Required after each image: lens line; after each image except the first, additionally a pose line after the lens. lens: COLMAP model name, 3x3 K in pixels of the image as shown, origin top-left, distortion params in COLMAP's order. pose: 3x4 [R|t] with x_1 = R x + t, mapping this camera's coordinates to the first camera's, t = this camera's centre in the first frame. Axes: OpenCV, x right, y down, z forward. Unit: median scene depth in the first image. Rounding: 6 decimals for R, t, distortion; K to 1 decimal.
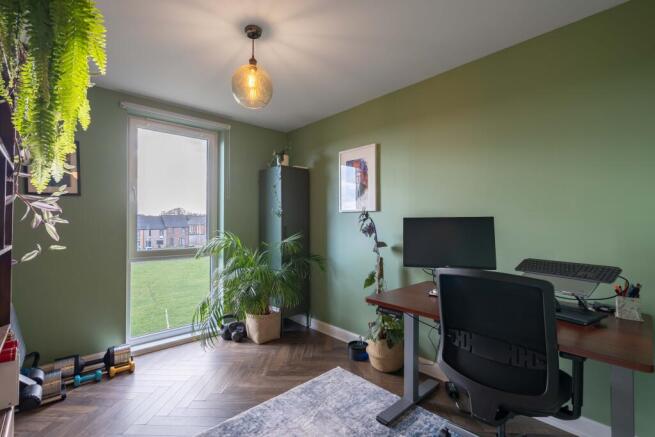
lens RADIAL K [[294.6, 0, 327.5], [0, 294.6, 218.5], [0, 0, 1]] dist [-0.001645, -0.000257]
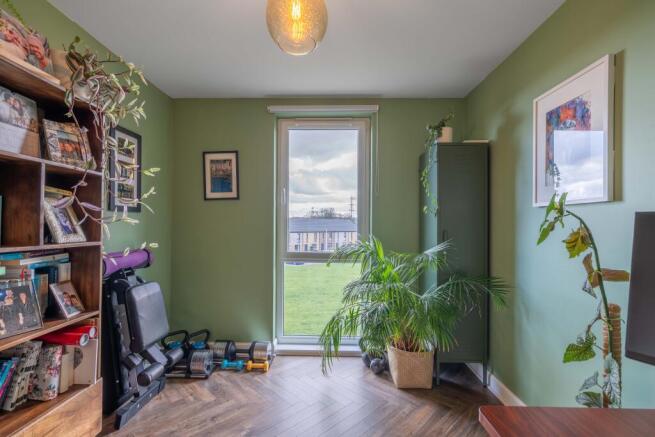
lens RADIAL K [[299.9, 0, 323.8], [0, 299.9, 225.2], [0, 0, 1]] dist [-0.001468, -0.000437]
pose [[0.724227, 0.008962, -0.689504, 0.154106], [0.001368, 0.999895, 0.014434, 0.003998], [0.689561, -0.011396, 0.724138, 0.331363]]
